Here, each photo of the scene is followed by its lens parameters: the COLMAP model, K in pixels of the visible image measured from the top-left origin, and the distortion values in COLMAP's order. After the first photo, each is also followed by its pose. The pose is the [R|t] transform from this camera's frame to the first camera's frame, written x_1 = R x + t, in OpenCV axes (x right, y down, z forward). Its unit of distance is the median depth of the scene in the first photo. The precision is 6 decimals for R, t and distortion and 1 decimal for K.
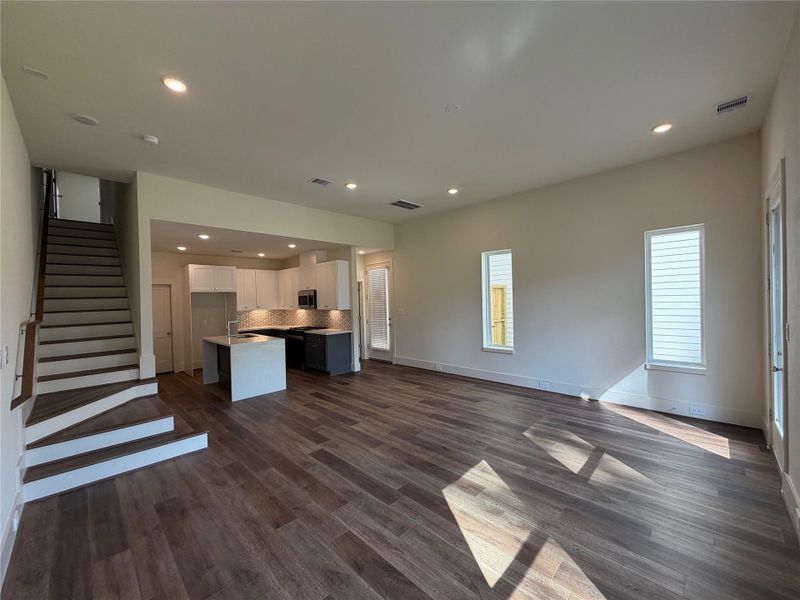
lens RADIAL K [[319.3, 0, 395.6], [0, 319.3, 300.5], [0, 0, 1]] dist [-0.000926, -0.000168]
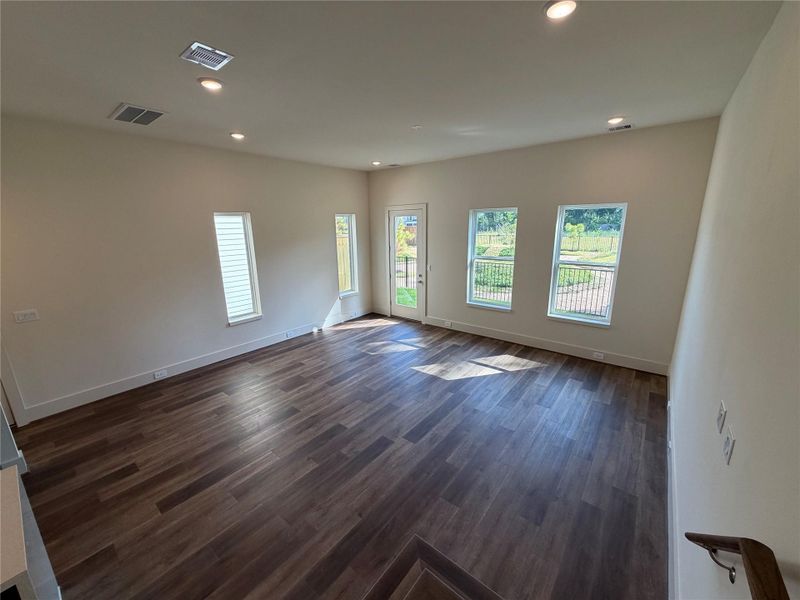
lens RADIAL K [[319.3, 0, 395.6], [0, 319.3, 300.5], [0, 0, 1]] dist [-0.000926, -0.000168]
pose [[-0.097869, -0.209109, 0.972982, -0.859493], [0.025365, 0.976834, 0.212489, -0.125527], [-0.994876, 0.045476, -0.090298, 0.852699]]
